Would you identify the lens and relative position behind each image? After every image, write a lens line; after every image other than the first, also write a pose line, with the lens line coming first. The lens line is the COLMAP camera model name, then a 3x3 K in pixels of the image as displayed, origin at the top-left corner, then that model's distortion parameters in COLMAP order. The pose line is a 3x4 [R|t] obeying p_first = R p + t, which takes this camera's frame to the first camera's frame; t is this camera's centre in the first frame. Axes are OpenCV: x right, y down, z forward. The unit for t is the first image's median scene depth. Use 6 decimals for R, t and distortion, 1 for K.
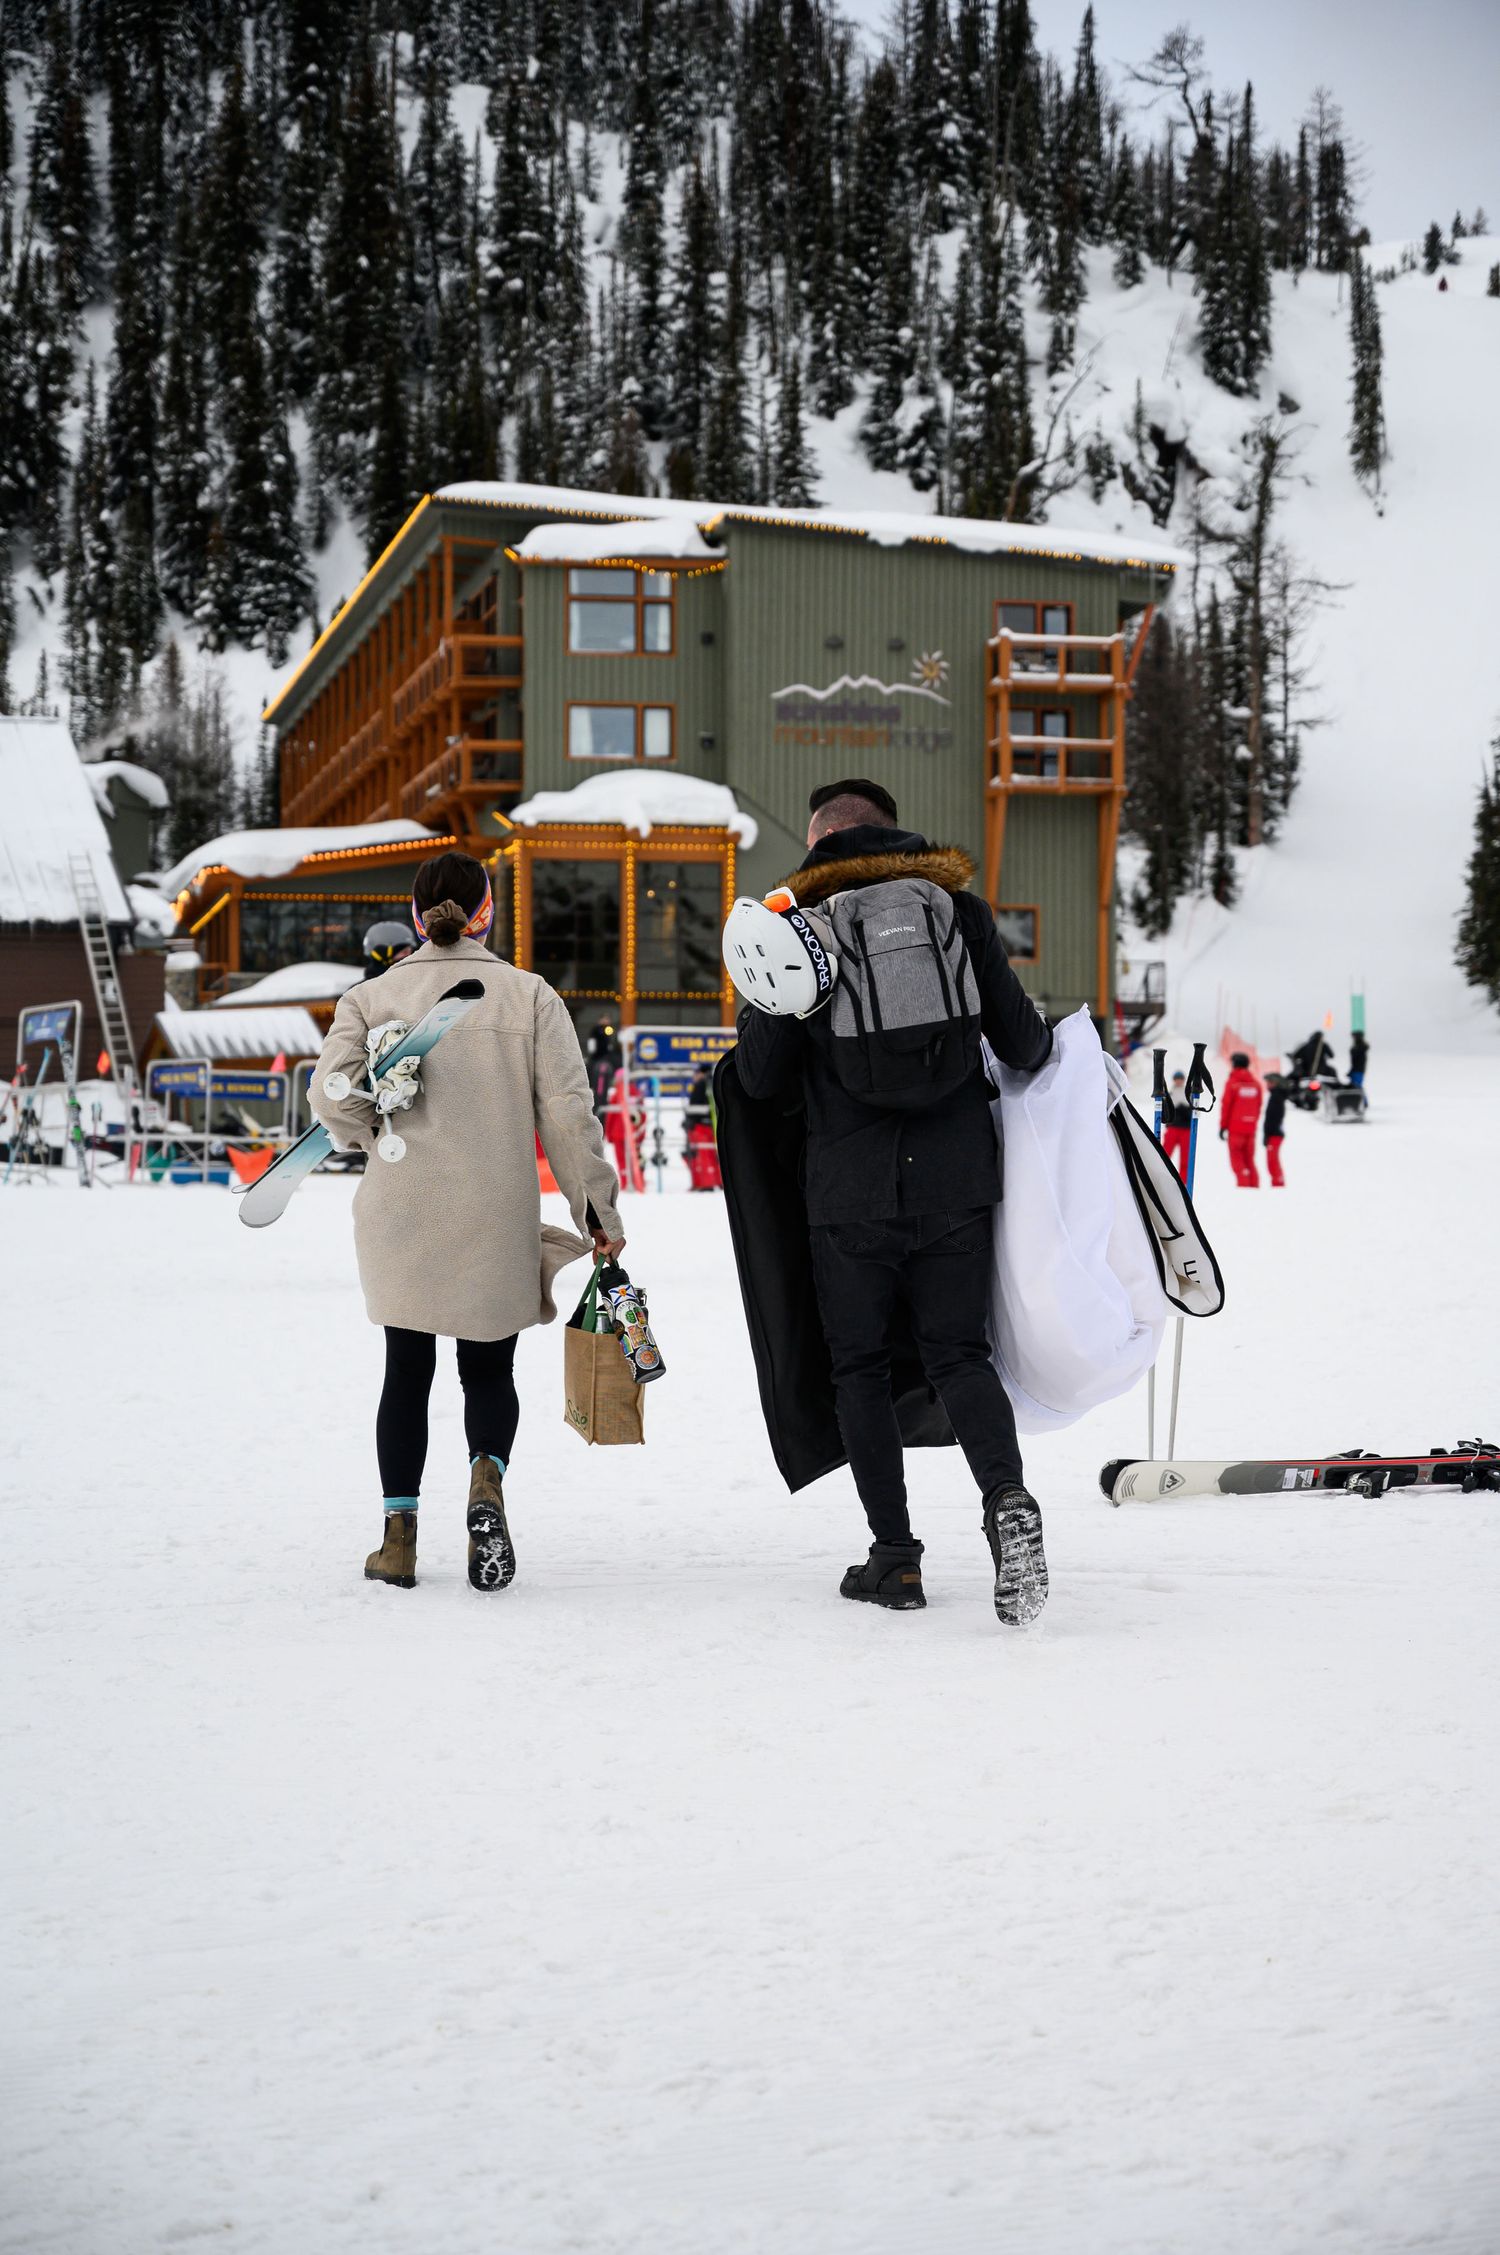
lens RADIAL K [[4497.6, 0, 750.3], [0, 4497.6, 1126.5], [0, 0, 1]] dist [-0.014186, 0.000000]
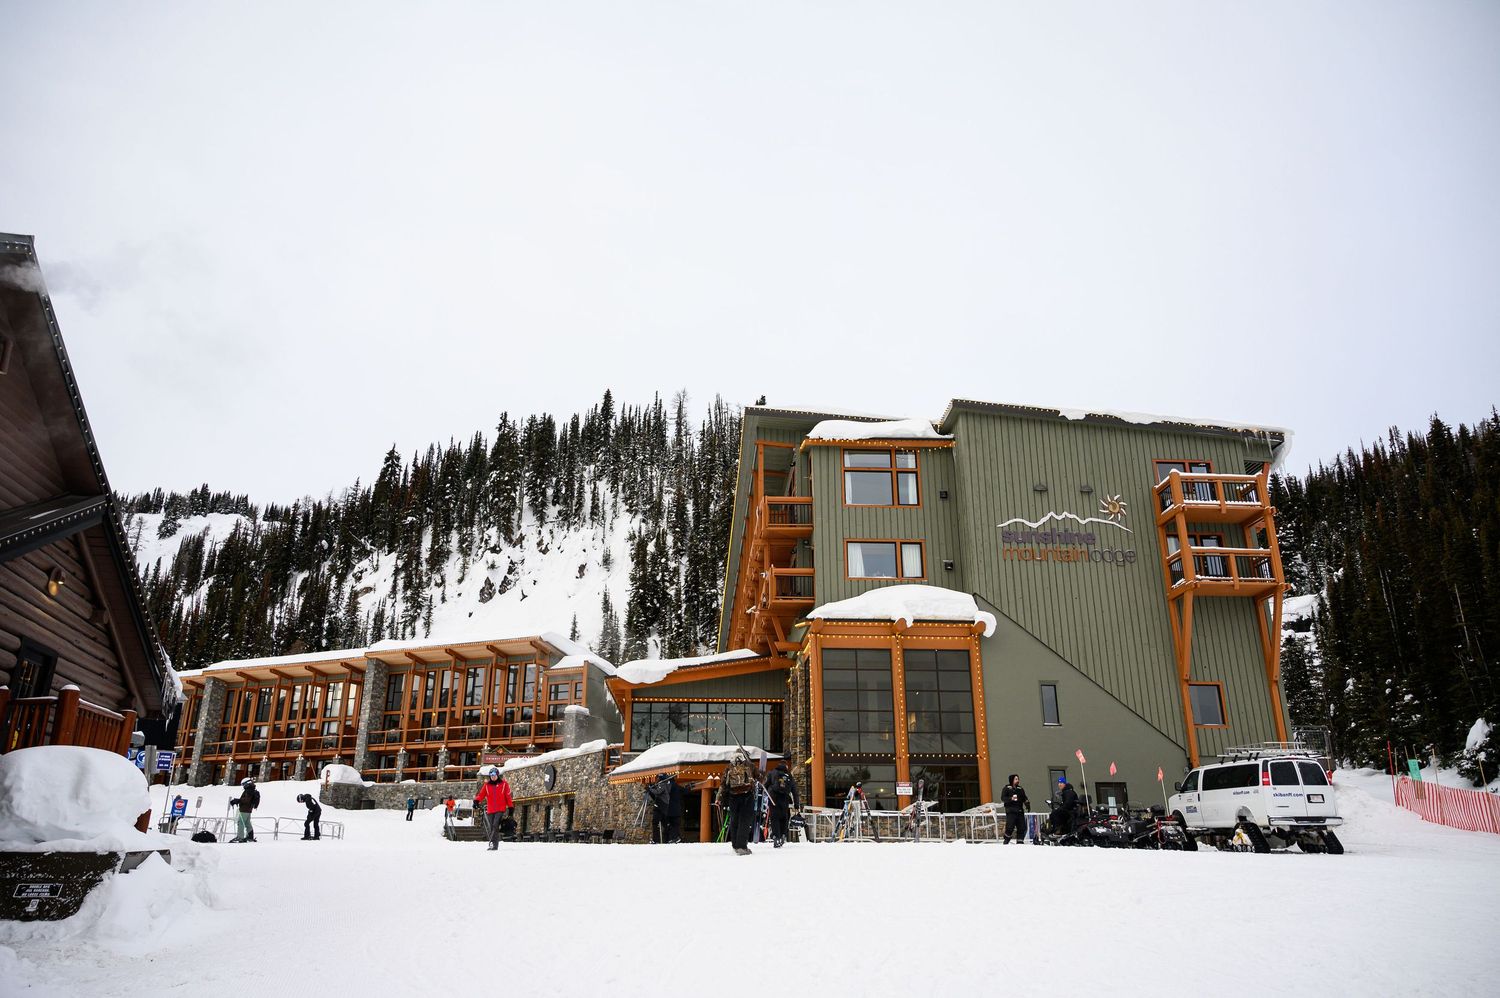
lens RADIAL K [[1006.2, 0, 753.8], [0, 1006.2, 496.6], [0, 0, 1]] dist [-0.001899, -0.001109]
pose [[0.992000, -0.043710, -0.118429, -0.031319], [0.004697, 0.950274, -0.311381, -0.010722], [0.126150, 0.308334, 0.942877, 0.699675]]
